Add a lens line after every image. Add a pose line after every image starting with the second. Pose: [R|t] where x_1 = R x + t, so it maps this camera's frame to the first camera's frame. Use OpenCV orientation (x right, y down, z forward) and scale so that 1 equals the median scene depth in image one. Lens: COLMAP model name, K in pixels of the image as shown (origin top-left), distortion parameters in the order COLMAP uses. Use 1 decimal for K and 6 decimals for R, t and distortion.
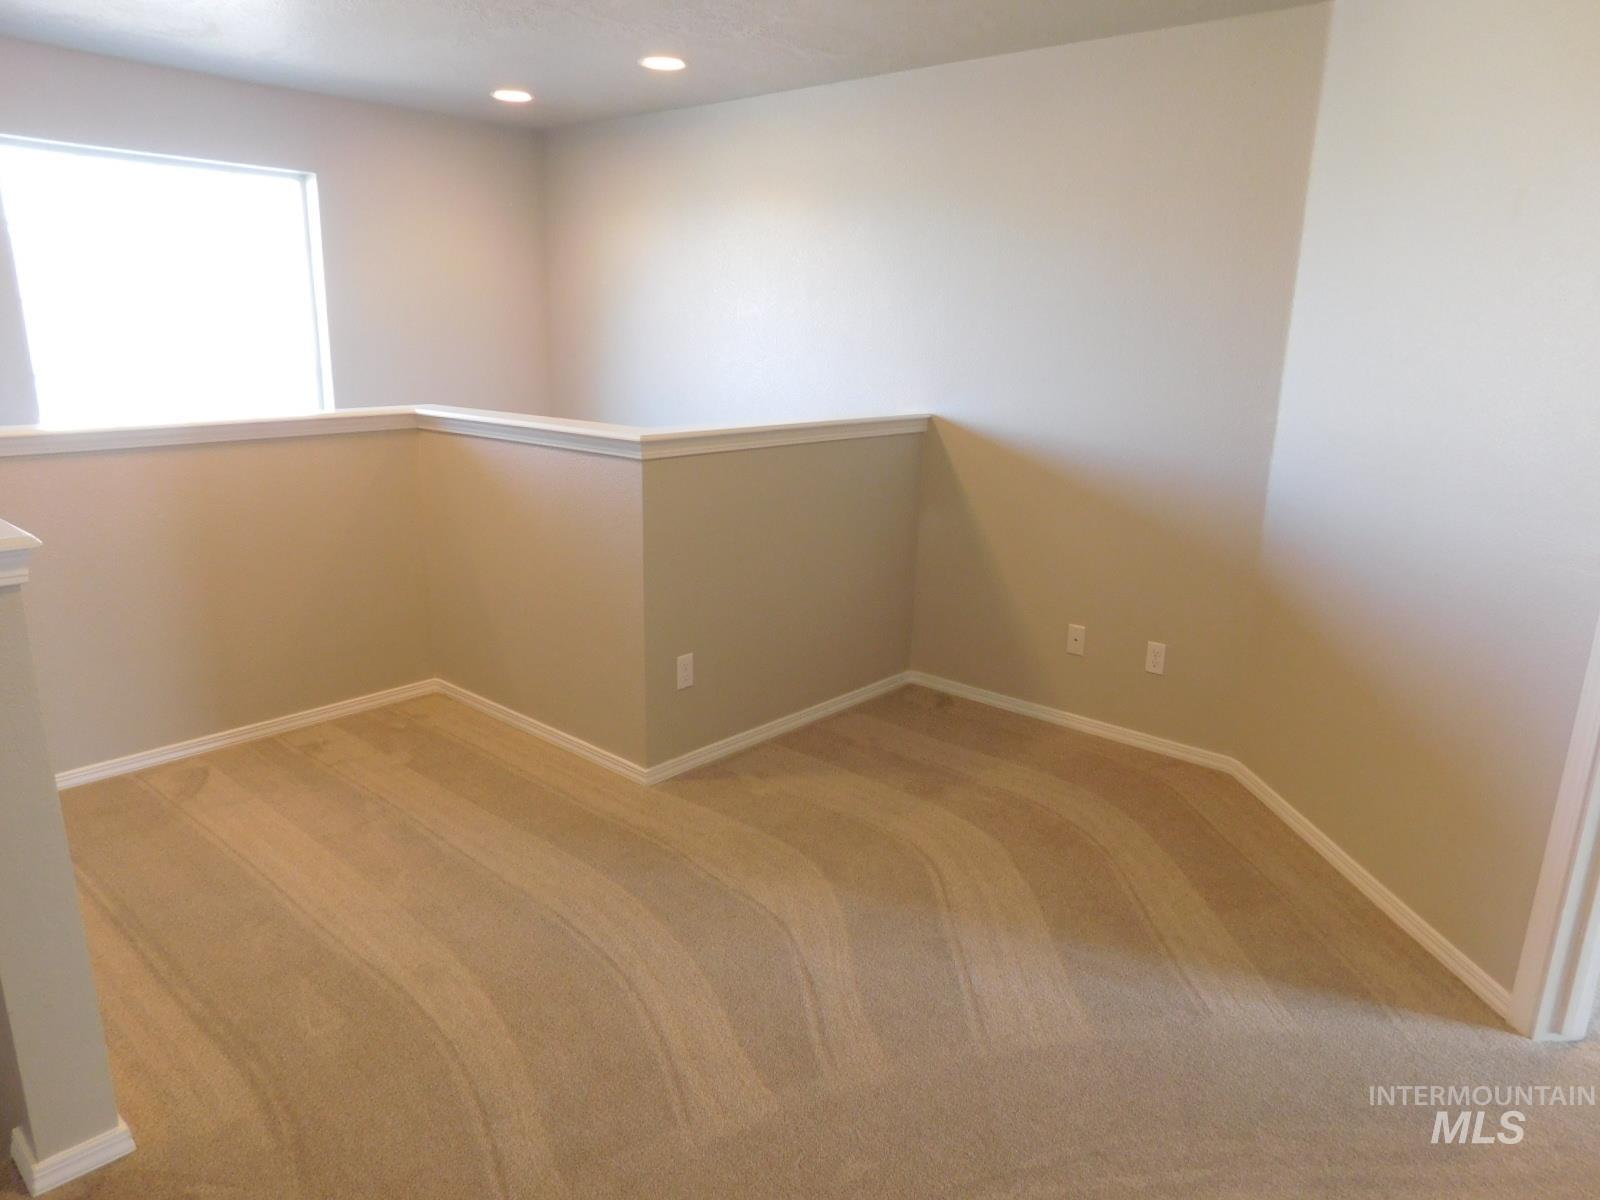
lens RADIAL K [[1054.7, 0, 789.9], [0, 1054.7, 601.7], [0, 0, 1]] dist [-0.088060, 0.057517]
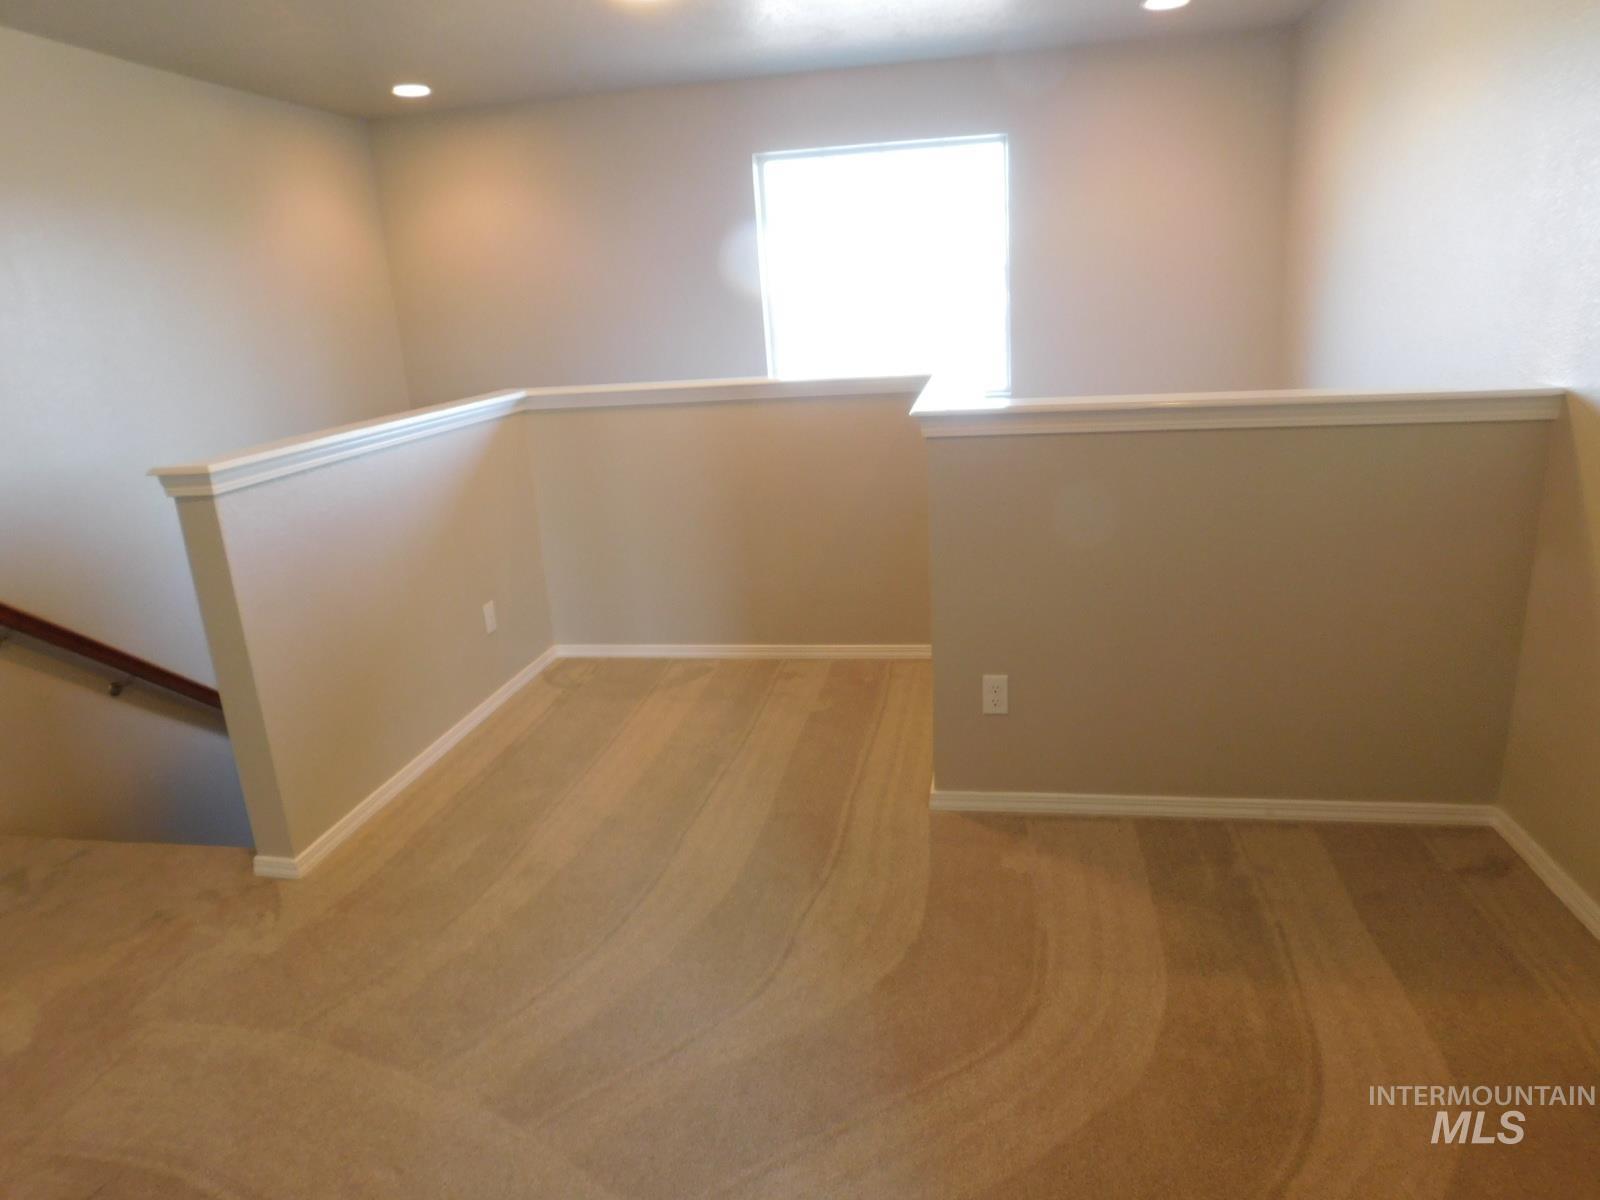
lens RADIAL K [[1054.7, 0, 789.9], [0, 1054.7, 601.7], [0, 0, 1]] dist [-0.088060, 0.057517]
pose [[0.509039, 0.187640, -0.840042, 0.484892], [-0.149450, 0.980393, 0.128429, -0.085021], [0.847670, 0.060169, 0.527101, 0.412040]]
